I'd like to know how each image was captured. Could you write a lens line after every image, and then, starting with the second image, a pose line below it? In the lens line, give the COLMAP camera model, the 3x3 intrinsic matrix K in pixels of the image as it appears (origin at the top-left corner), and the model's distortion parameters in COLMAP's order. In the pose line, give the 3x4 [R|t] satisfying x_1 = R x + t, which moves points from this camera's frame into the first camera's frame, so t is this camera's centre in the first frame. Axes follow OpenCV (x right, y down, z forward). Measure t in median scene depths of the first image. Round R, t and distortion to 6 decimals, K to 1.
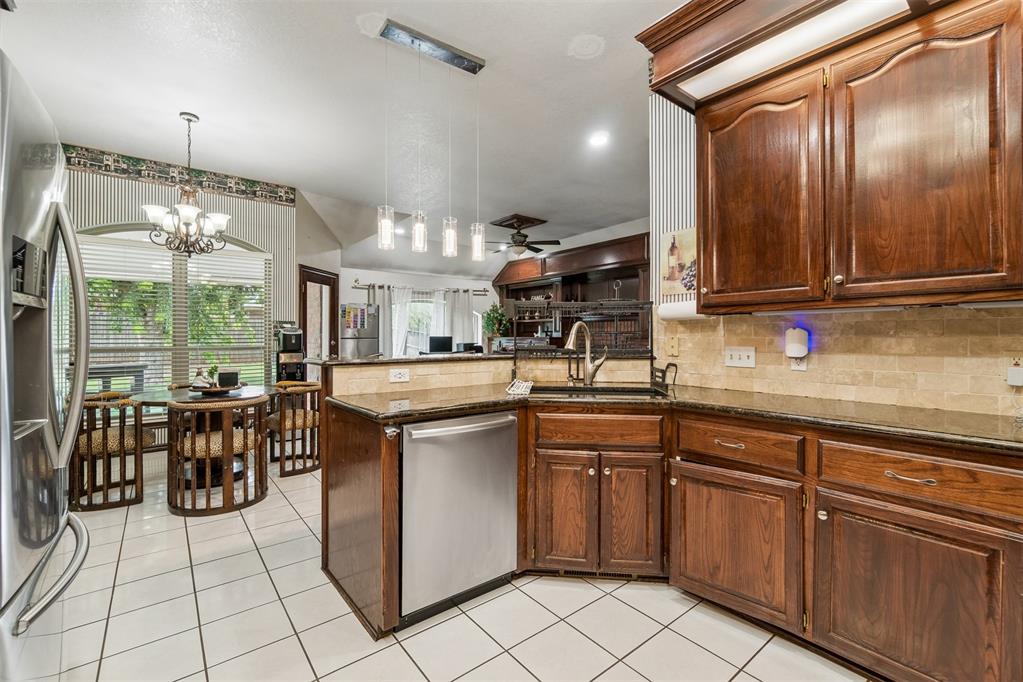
lens RADIAL K [[445.2, 0, 506.5], [0, 445.2, 341.8], [0, 0, 1]] dist [-0.000575, -0.000018]
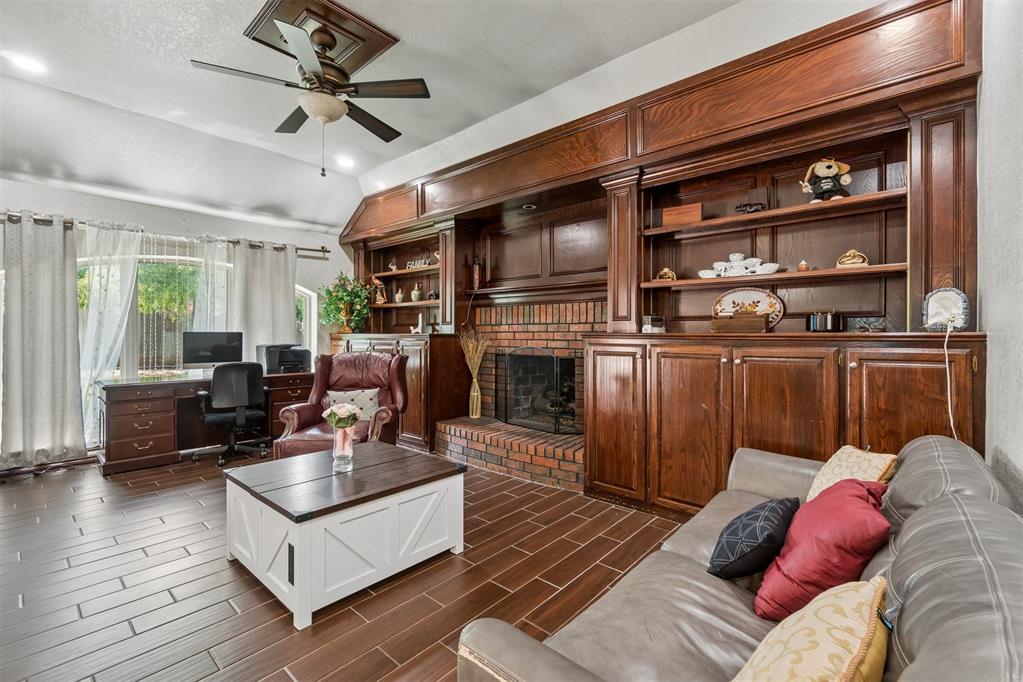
lens RADIAL K [[445.2, 0, 502.1], [0, 445.2, 335.8], [0, 0, 1]] dist [-0.000575, -0.000018]
pose [[0.985789, 0.002702, 0.167965, 0.082698], [-0.001780, 0.999982, -0.005643, -0.005130], [-0.167977, 0.005264, 0.985777, 0.427593]]
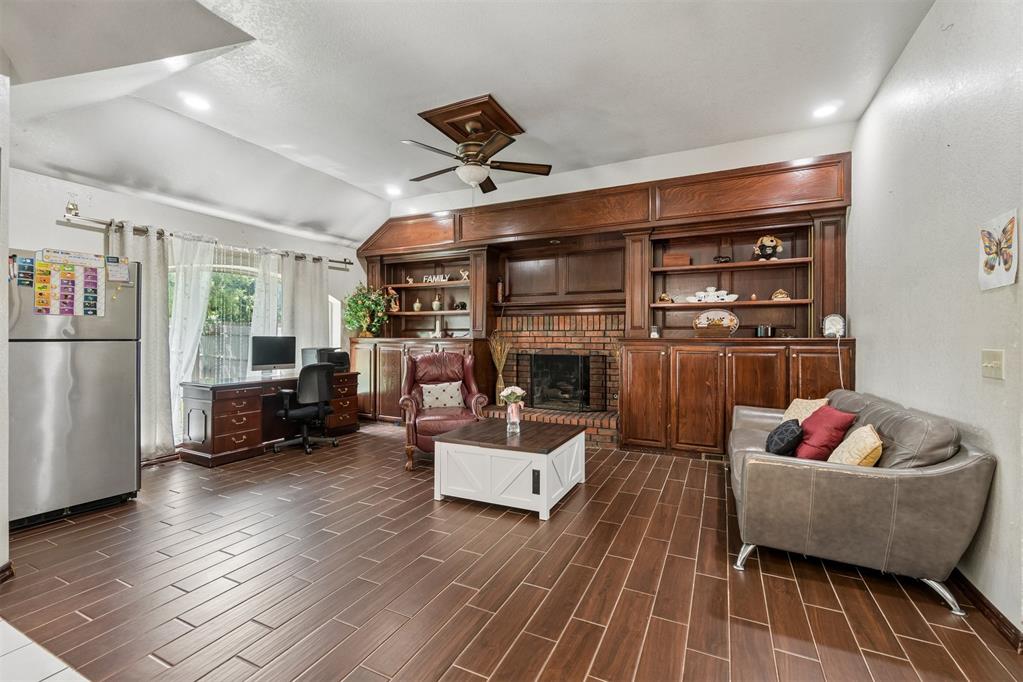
lens RADIAL K [[445.2, 0, 503.1], [0, 445.2, 339.5], [0, 0, 1]] dist [-0.000575, -0.000018]
pose [[0.904156, 0.001749, 0.427198, -0.120135], [0.000434, 0.999987, -0.005013, -0.005114], [-0.427202, 0.004718, 0.904144, 0.363715]]
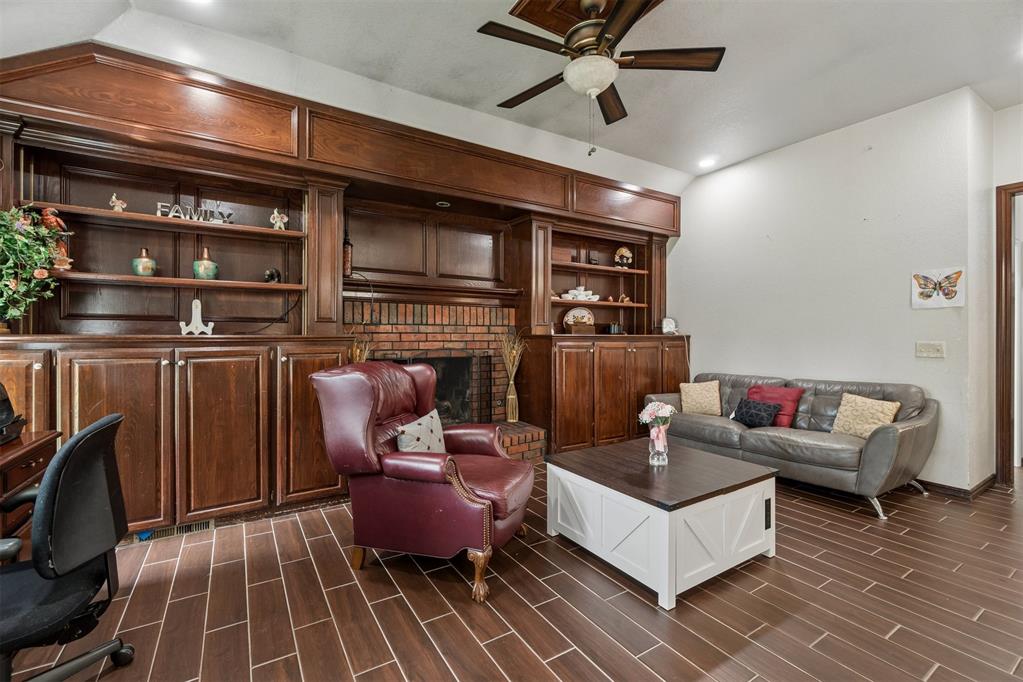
lens RADIAL K [[445.2, 0, 507.1], [0, 445.2, 335.7], [0, 0, 1]] dist [-0.000575, -0.000018]
pose [[0.106917, -0.001857, 0.994266, -0.226957], [0.005805, 0.999982, 0.001244, -0.009213], [-0.994251, 0.005639, 0.106926, 0.743105]]
